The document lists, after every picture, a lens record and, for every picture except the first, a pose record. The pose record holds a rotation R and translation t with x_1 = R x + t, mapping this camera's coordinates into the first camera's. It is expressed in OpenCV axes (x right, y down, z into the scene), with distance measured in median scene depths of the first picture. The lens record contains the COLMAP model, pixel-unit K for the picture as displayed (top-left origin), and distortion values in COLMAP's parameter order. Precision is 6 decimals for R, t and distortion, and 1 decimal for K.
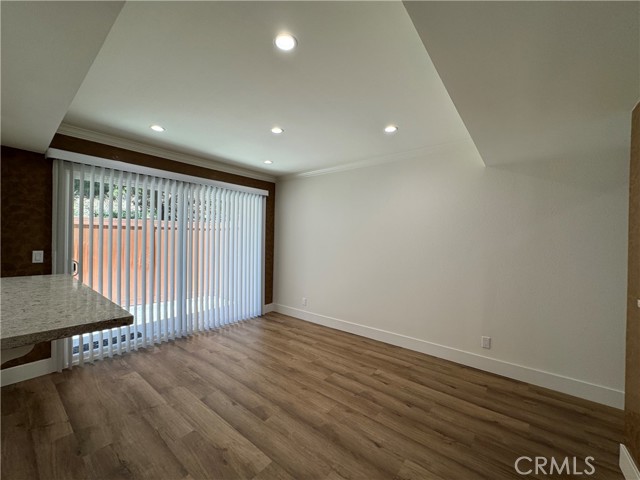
lens RADIAL K [[257.2, 0, 319.6], [0, 257.2, 239.6], [0, 0, 1]] dist [-0.003804, 0.000708]
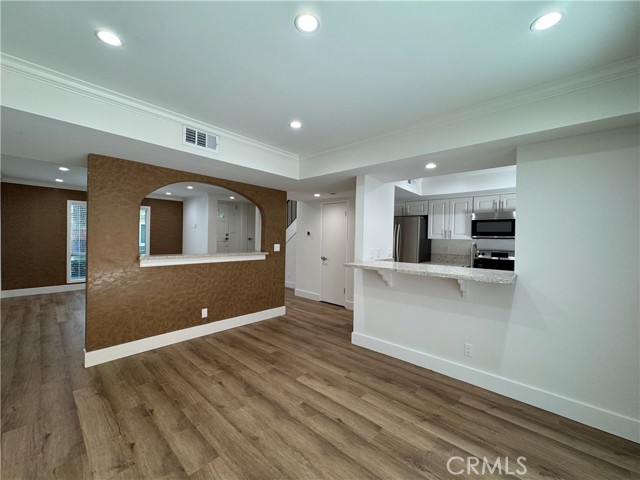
lens RADIAL K [[257.2, 0, 319.6], [0, 257.2, 239.6], [0, 0, 1]] dist [-0.003804, 0.000708]
pose [[-0.997471, -0.035611, 0.061515, -0.309301], [-0.034955, 0.999320, 0.011710, -0.004533], [-0.061891, 0.009531, -0.998037, 1.982991]]
